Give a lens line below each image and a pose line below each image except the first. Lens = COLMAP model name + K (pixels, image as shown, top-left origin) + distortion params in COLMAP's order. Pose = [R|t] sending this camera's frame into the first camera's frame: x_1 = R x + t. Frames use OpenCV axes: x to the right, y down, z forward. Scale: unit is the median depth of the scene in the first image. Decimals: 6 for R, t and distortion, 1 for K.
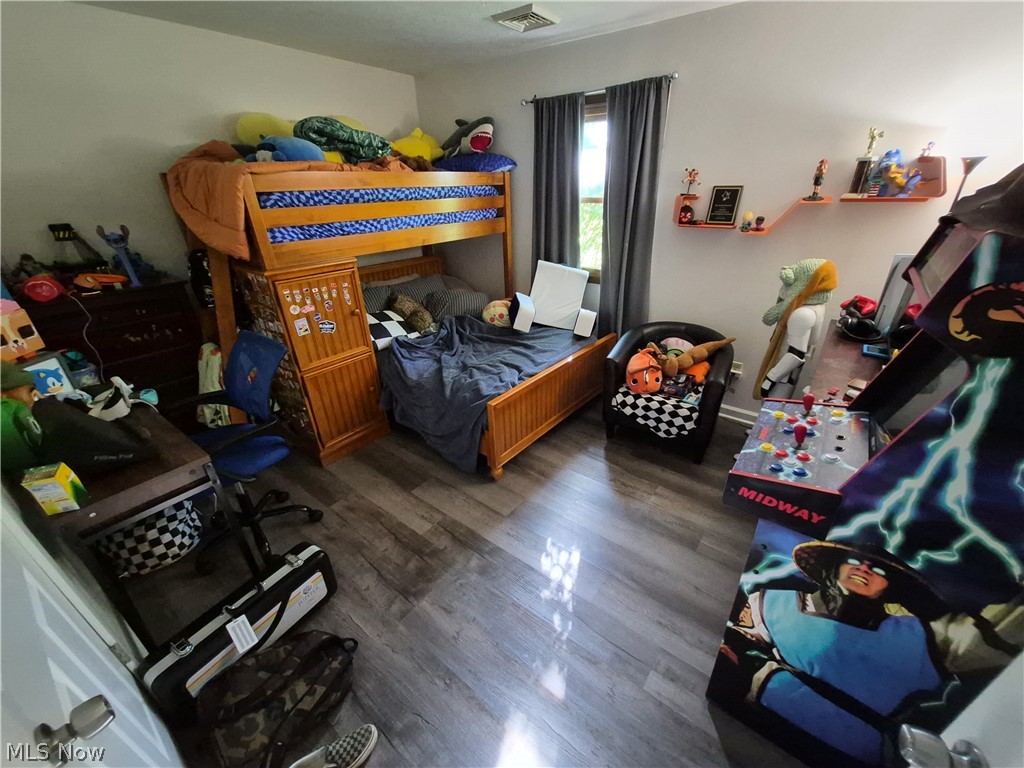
lens RADIAL K [[402.0, 0, 527.6], [0, 402.0, 388.0], [0, 0, 1]] dist [0.013997, -0.006752]
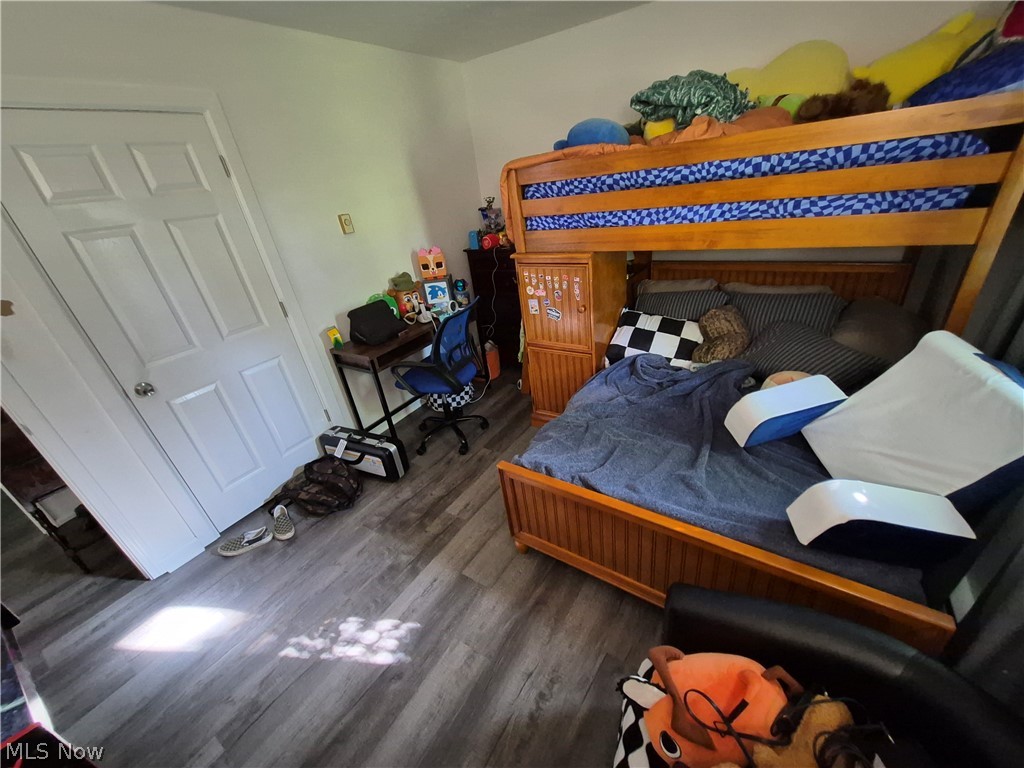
lens RADIAL K [[402.0, 0, 527.6], [0, 402.0, 388.0], [0, 0, 1]] dist [0.013997, -0.006752]
pose [[0.085615, 0.466224, -0.880514, 0.505835], [-0.355833, 0.839782, 0.410059, -0.400177], [0.930620, 0.278209, 0.237796, 0.760312]]
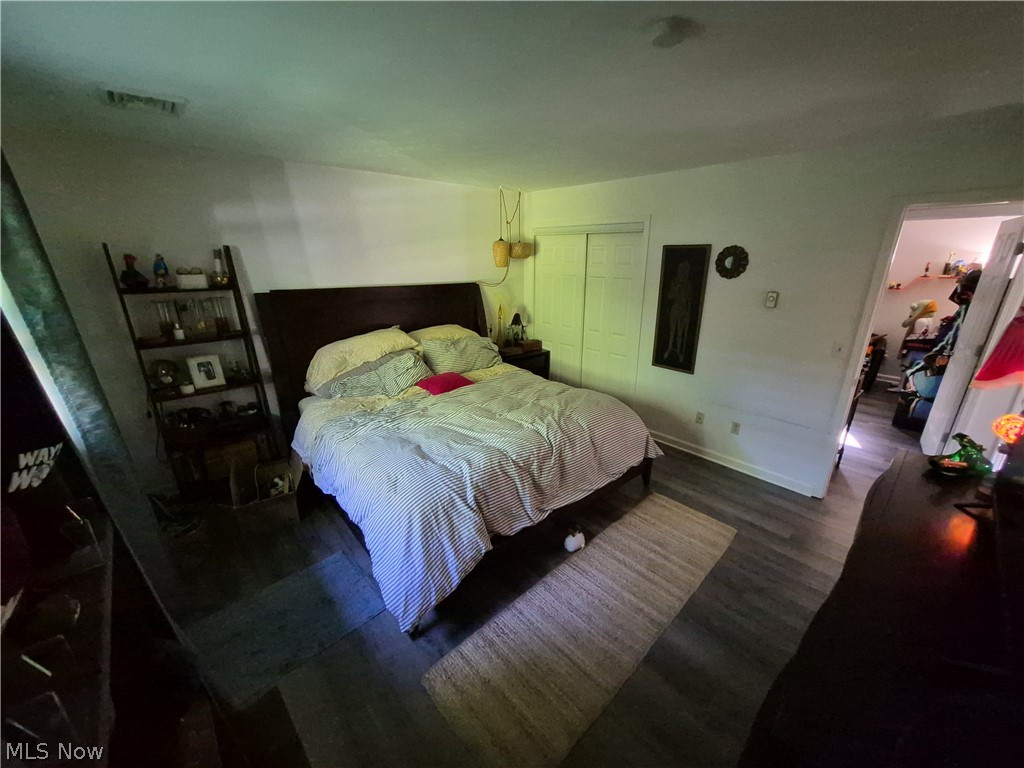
lens RADIAL K [[402.0, 0, 527.6], [0, 402.0, 388.0], [0, 0, 1]] dist [0.013997, -0.006752]
pose [[0.982044, 0.078221, -0.171672, -1.420109], [-0.103448, 0.984258, -0.143302, 0.954071], [0.157761, 0.158488, 0.974676, -1.995238]]
